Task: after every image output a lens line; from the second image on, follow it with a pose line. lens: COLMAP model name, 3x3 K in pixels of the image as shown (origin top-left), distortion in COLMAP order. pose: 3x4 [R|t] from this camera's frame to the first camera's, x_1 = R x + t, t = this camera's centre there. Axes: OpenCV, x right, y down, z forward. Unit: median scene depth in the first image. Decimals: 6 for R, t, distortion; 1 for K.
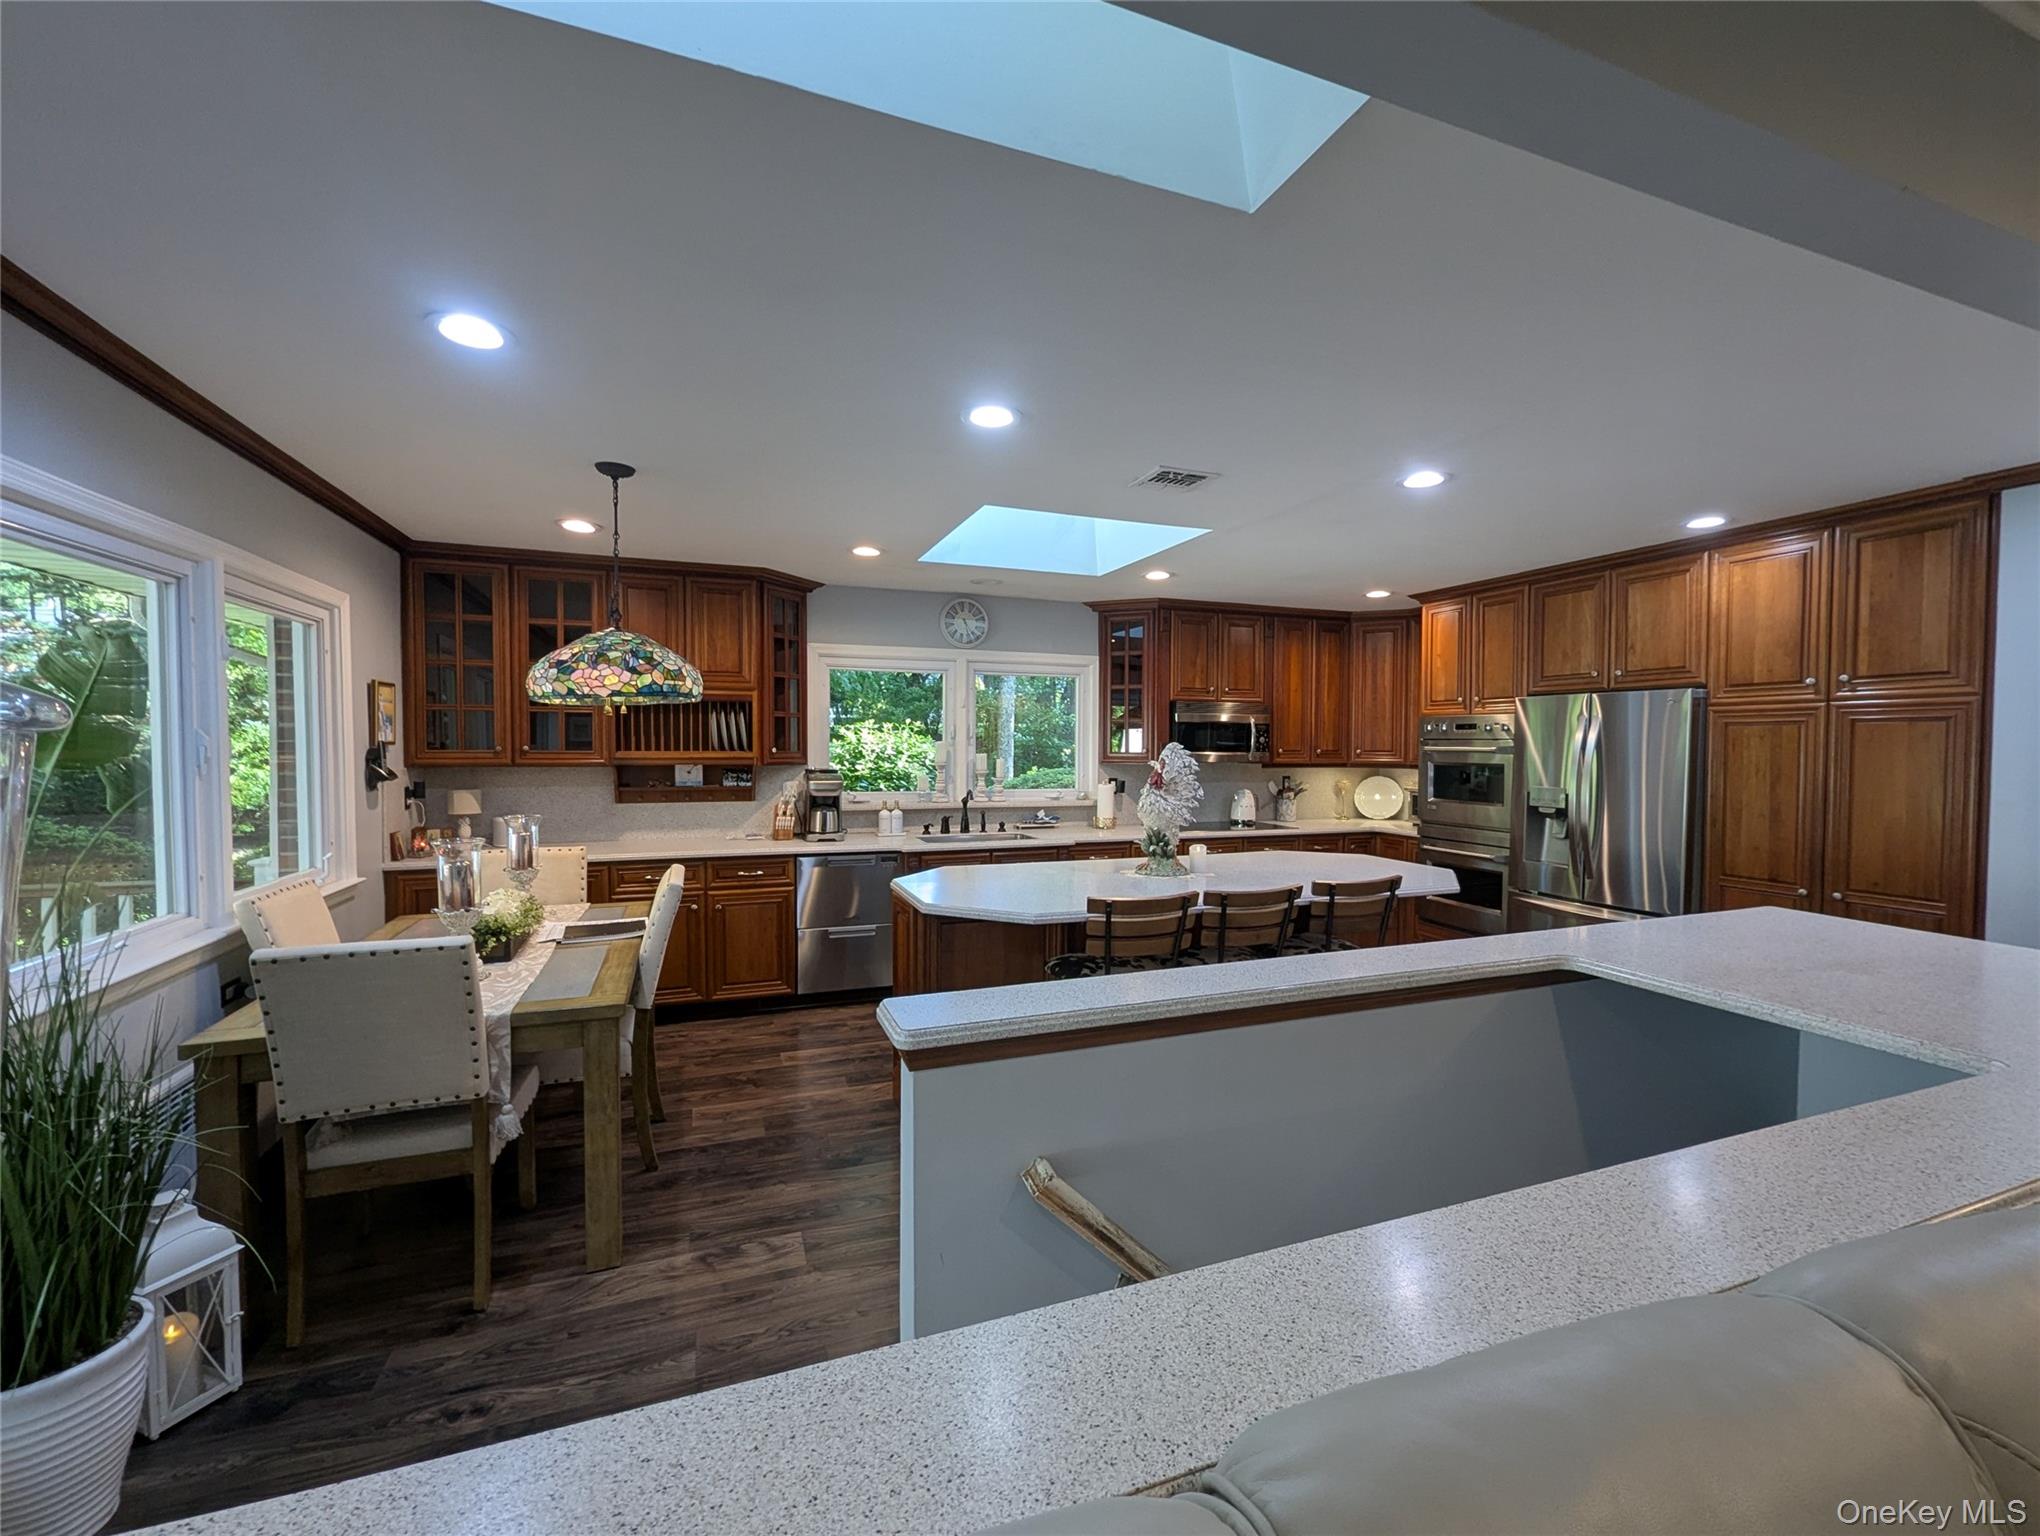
lens RADIAL K [[853.7, 0, 1017.6], [0, 853.7, 769.3], [0, 0, 1]] dist [0.000735, -0.001834]
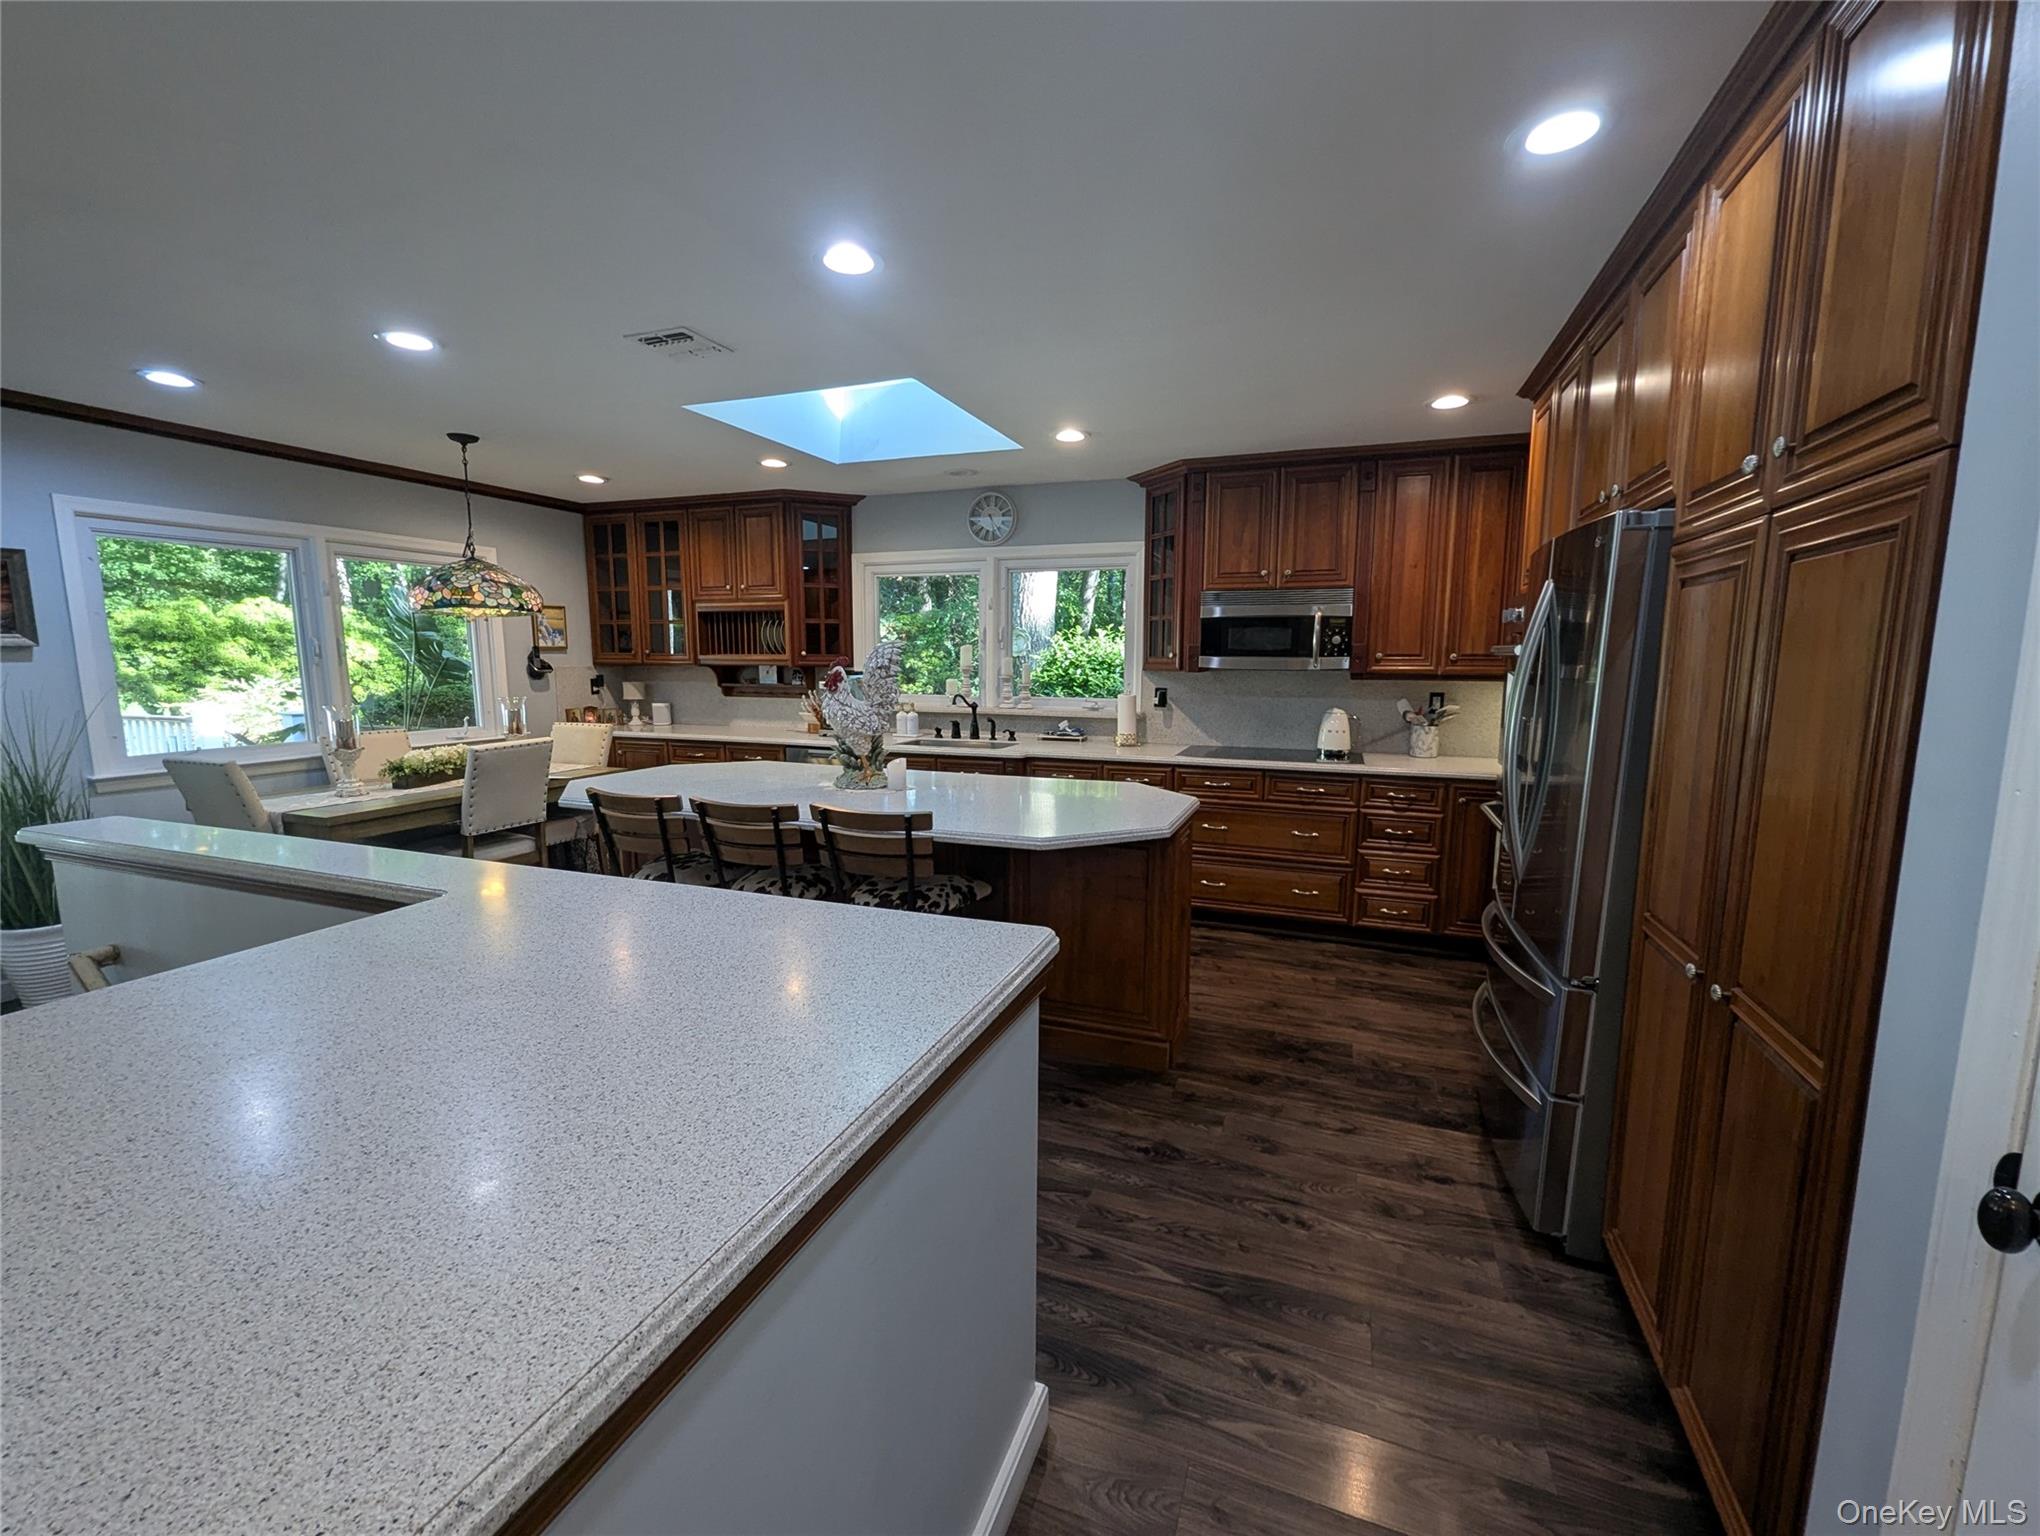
lens RADIAL K [[853.7, 0, 1019.7], [0, 853.7, 769.8], [0, 0, 1]] dist [0.000735, -0.001834]
pose [[0.751965, 0.086624, -0.653487, 0.628839], [-0.020400, 0.993912, 0.108276, 0.002399], [0.658888, -0.068089, 0.749153, 0.304333]]
